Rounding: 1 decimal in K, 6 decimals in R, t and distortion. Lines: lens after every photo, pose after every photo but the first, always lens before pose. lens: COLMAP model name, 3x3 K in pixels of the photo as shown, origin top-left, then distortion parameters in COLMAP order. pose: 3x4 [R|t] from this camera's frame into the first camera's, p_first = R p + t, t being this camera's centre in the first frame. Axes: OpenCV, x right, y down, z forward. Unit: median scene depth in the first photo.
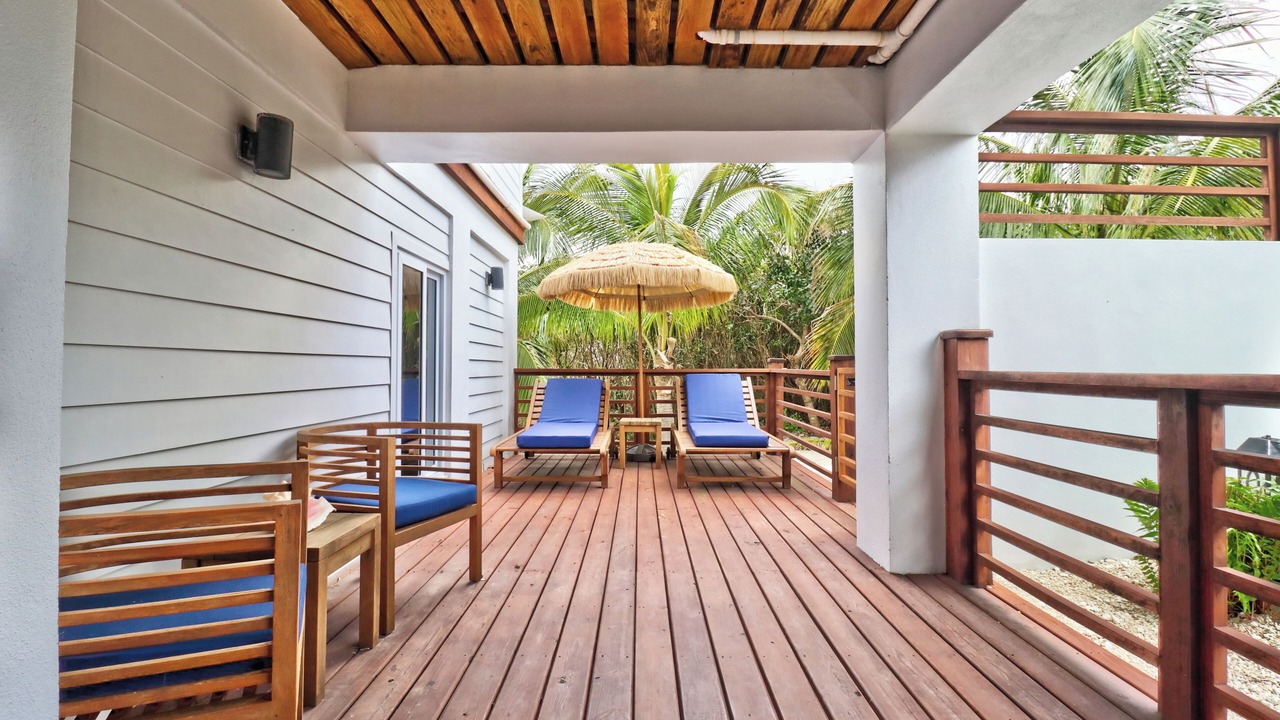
lens RADIAL K [[600.0, 0, 643.3], [0, 600.0, 356.9], [0, 0, 1]] dist [-0.002749, -0.003478]
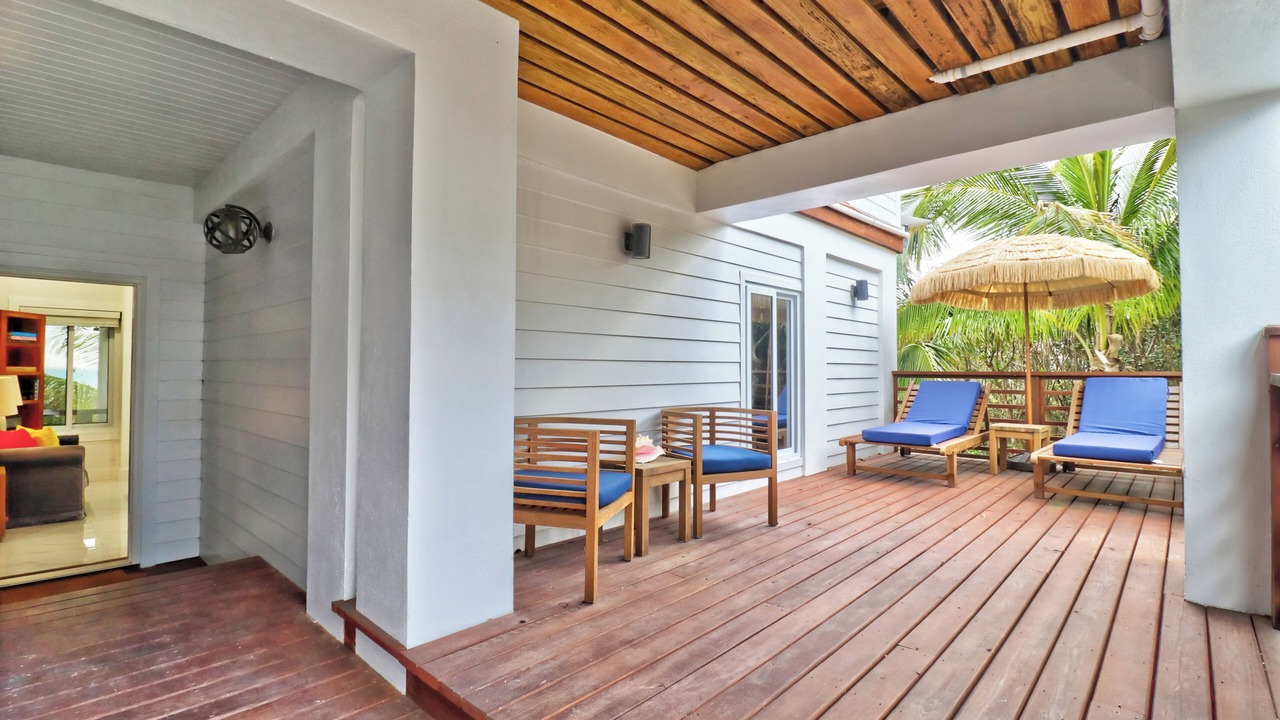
lens RADIAL K [[600.0, 0, 638.0], [0, 600.0, 358.6], [0, 0, 1]] dist [-0.002749, -0.003478]
pose [[0.728190, -0.011533, -0.685278, 0.379213], [0.010636, 0.999928, -0.005526, -0.003012], [0.685292, -0.003264, 0.728261, -0.178811]]
